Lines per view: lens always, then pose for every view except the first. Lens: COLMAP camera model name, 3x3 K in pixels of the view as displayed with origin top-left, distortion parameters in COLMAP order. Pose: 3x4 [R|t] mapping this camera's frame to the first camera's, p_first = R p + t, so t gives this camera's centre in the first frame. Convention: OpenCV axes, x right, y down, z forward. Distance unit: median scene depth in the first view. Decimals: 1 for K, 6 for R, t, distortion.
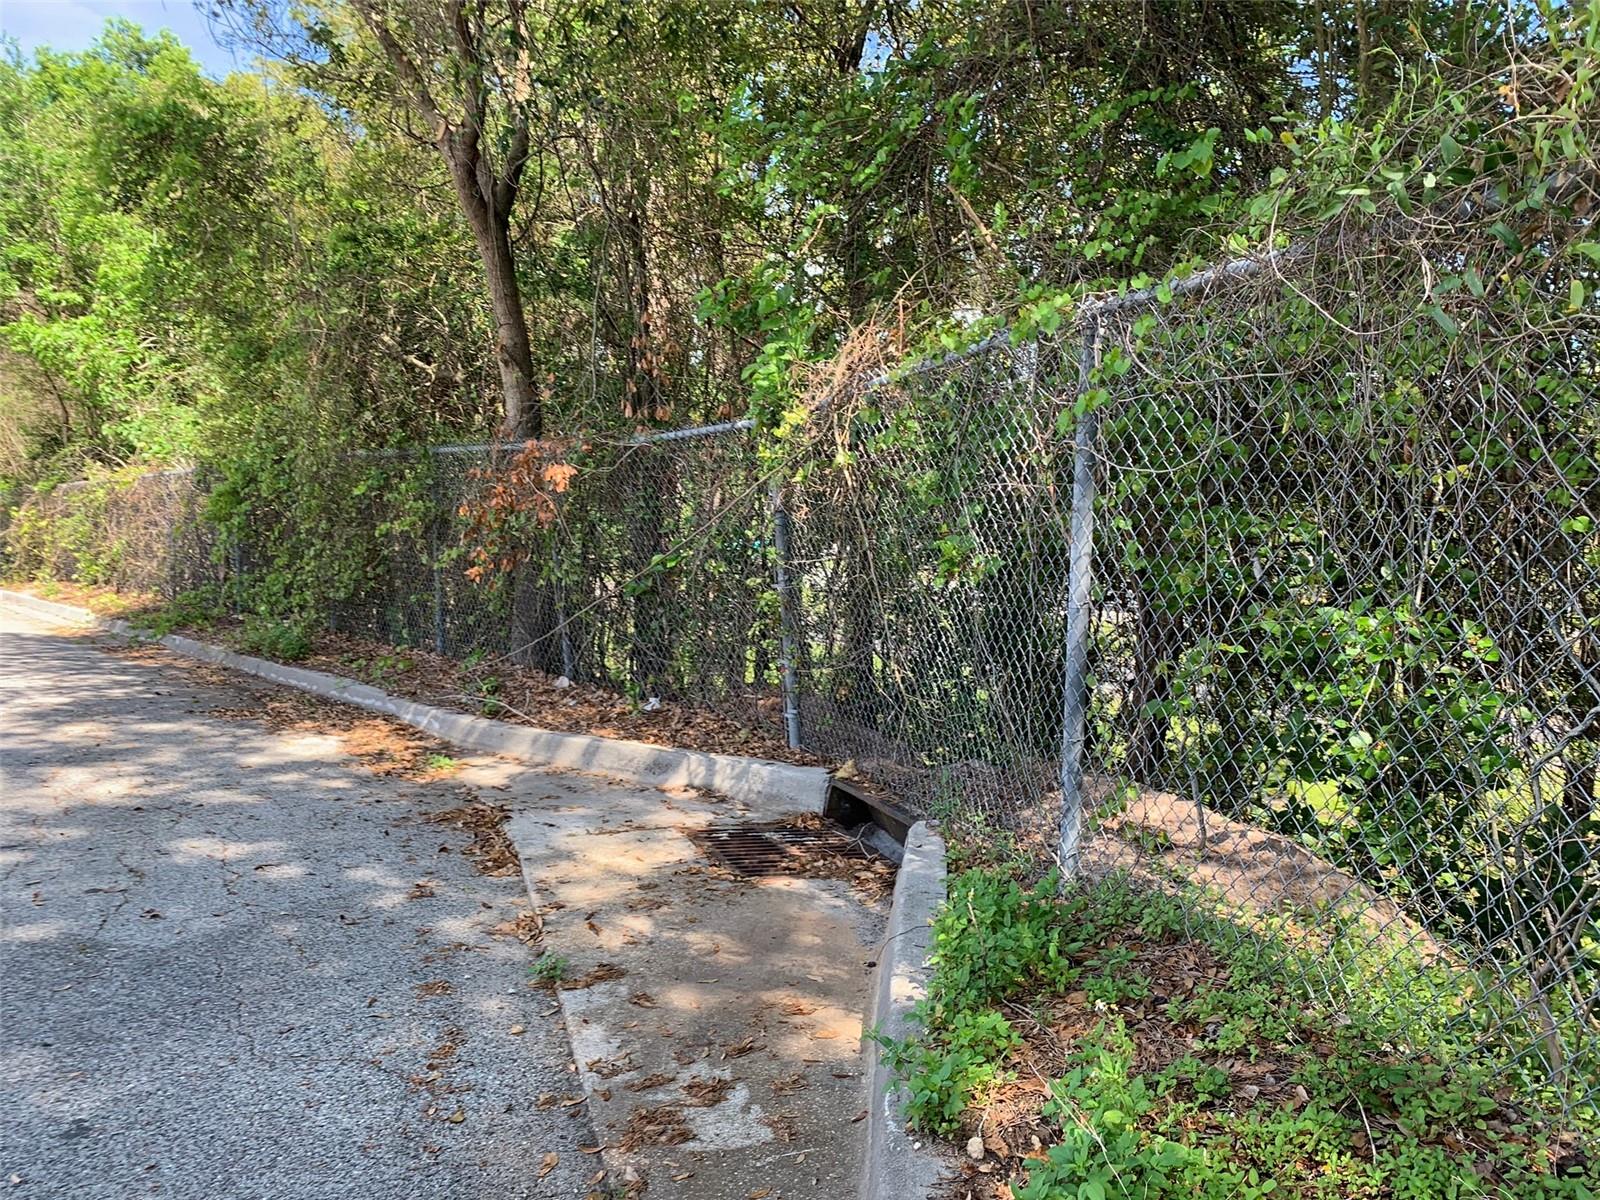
lens RADIAL K [[1232.5, 0, 793.5], [0, 1232.5, 595.3], [0, 0, 1]] dist [0.022553, -0.028893]
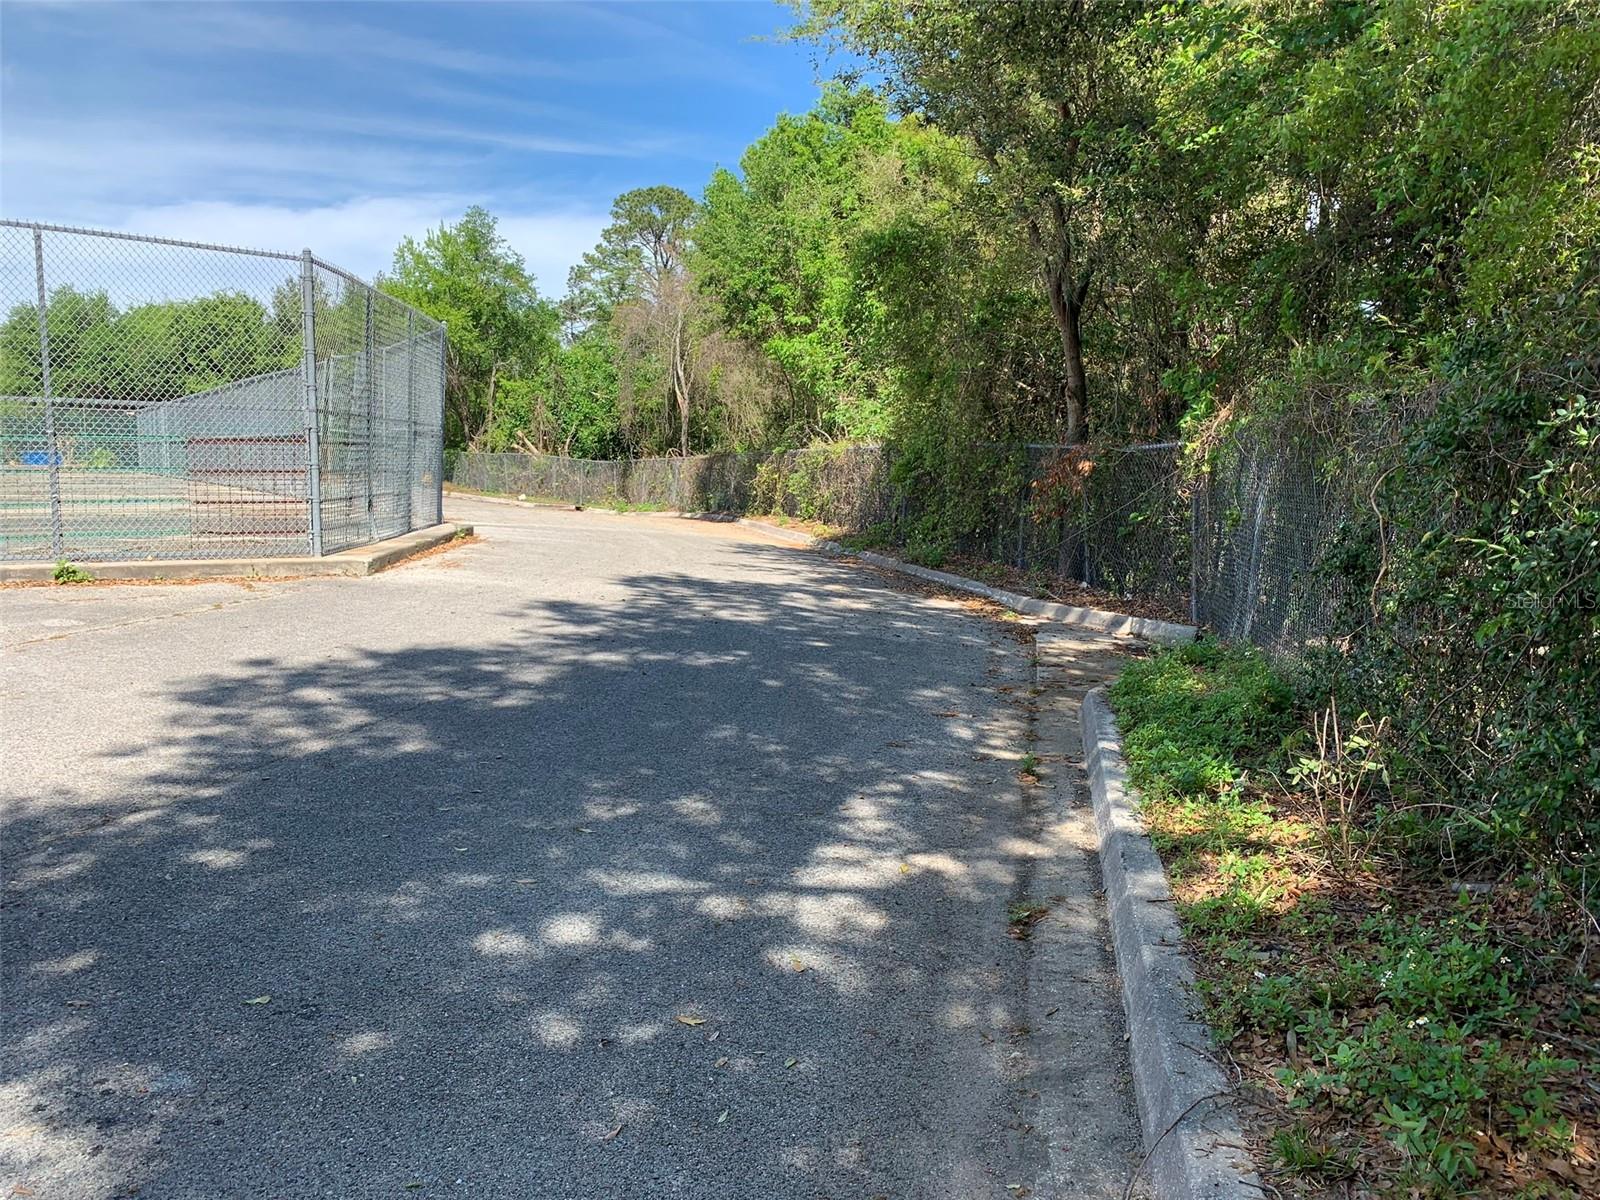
lens RADIAL K [[1232.5, 0, 835.0], [0, 1232.5, 564.3], [0, 0, 1]] dist [0.022553, -0.028893]
pose [[0.896472, 0.075727, -0.436581, 0.176924], [-0.075312, 0.996992, 0.018288, 0.025063], [0.436653, 0.016485, 0.899479, -0.494305]]
